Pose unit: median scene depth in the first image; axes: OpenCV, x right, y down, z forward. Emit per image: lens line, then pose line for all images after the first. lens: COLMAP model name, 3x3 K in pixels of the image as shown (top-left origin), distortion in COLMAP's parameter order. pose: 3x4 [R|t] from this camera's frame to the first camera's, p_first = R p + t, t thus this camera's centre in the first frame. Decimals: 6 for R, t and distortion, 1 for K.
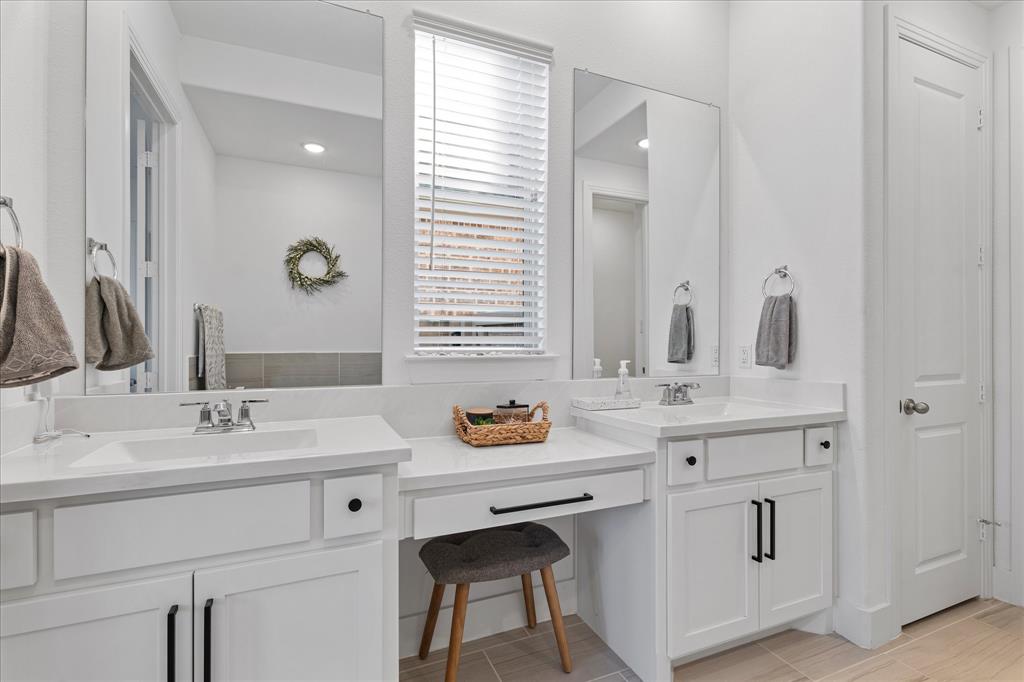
lens RADIAL K [[480.0, 0, 515.4], [0, 480.0, 334.7], [0, 0, 1]] dist [0.000945, 0.001860]
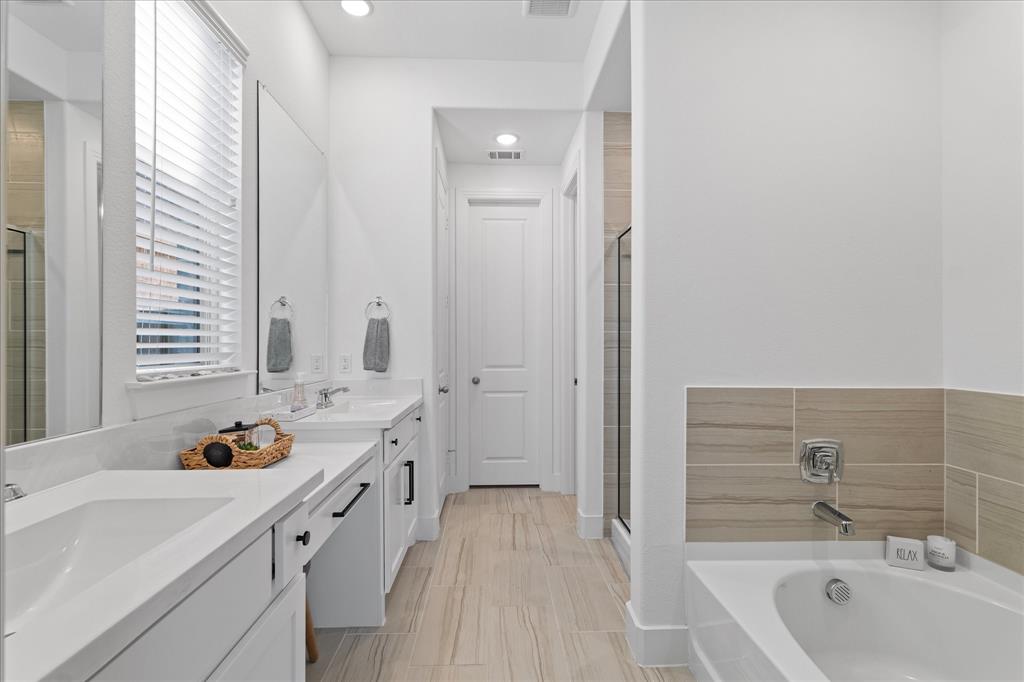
lens RADIAL K [[480.0, 0, 514.0], [0, 480.0, 345.7], [0, 0, 1]] dist [0.000945, 0.001860]
pose [[0.371190, -0.007859, 0.928524, -0.587709], [-0.010095, 0.999871, 0.012498, -0.025332], [-0.928502, -0.014012, 0.371063, 0.136609]]
